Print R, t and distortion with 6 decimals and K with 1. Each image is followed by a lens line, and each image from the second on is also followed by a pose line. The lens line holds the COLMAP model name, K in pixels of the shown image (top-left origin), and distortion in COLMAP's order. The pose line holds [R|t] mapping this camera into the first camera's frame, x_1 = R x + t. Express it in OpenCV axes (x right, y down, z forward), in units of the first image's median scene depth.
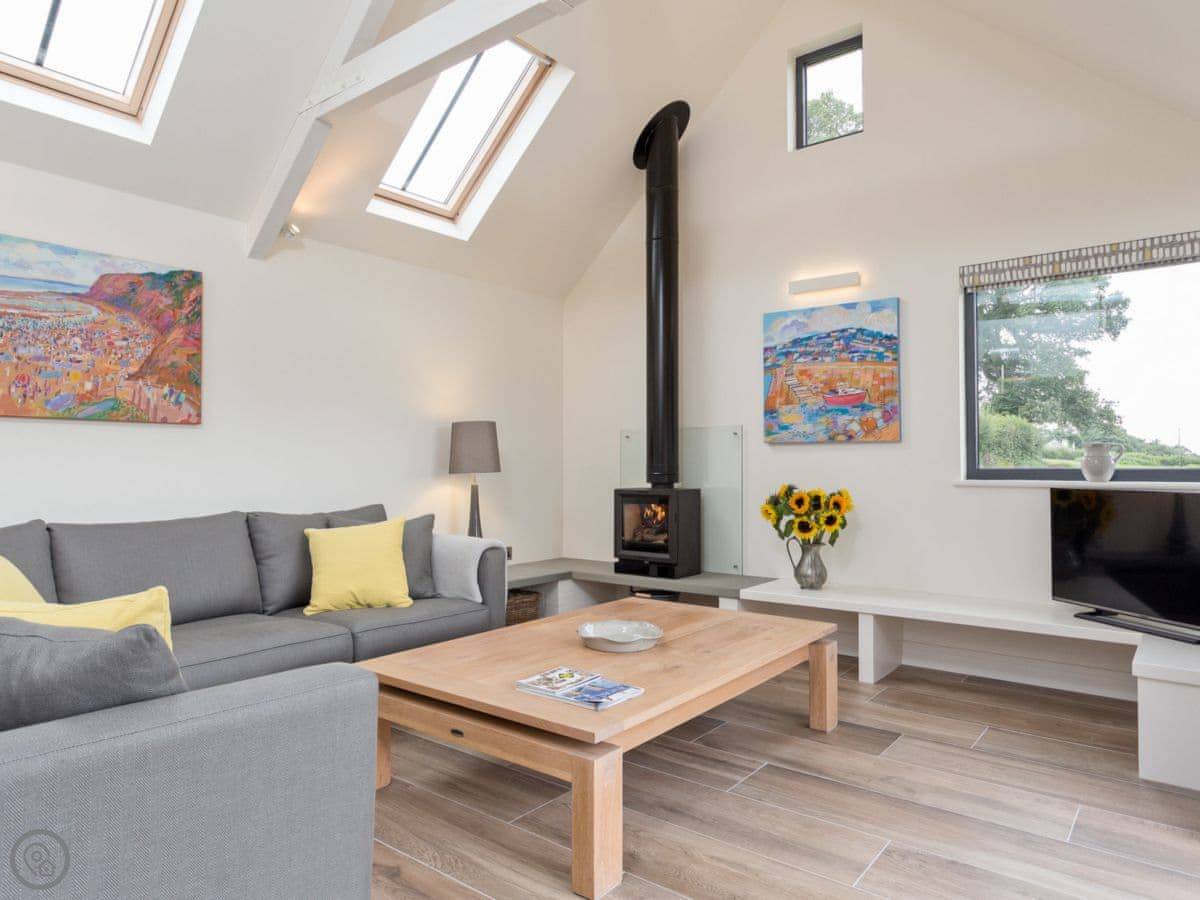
lens RADIAL K [[770.6, 0, 600.0], [0, 770.6, 450.0], [0, 0, 1]] dist [-0.000364, 0.001283]
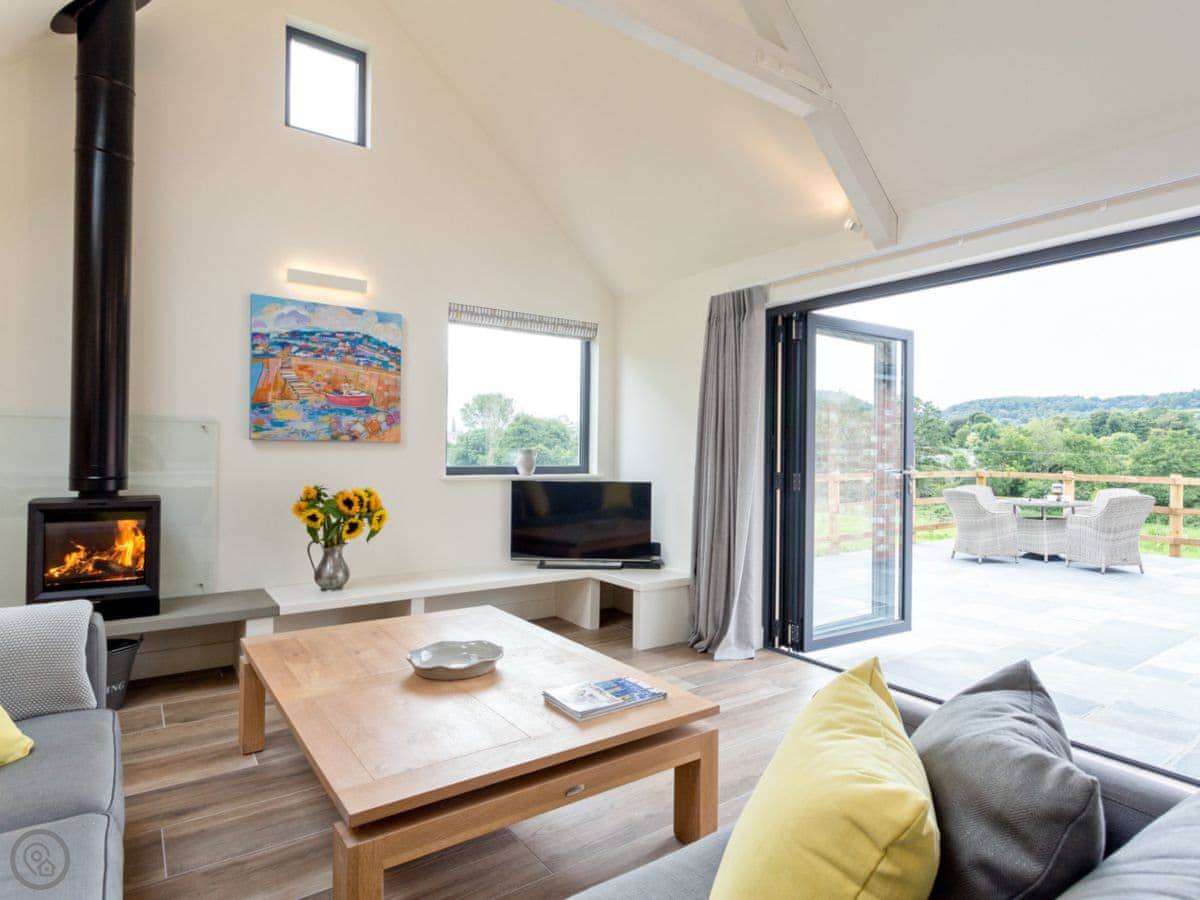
lens RADIAL K [[687.7, 0, 658.9], [0, 687.7, 451.6], [0, 0, 1]] dist [0.003240, 0.001344]
pose [[0.238020, 0.002763, 0.971256, -0.475126], [-0.030572, 0.999522, 0.004649, -0.014263], [-0.970779, -0.030800, 0.237991, 0.373469]]
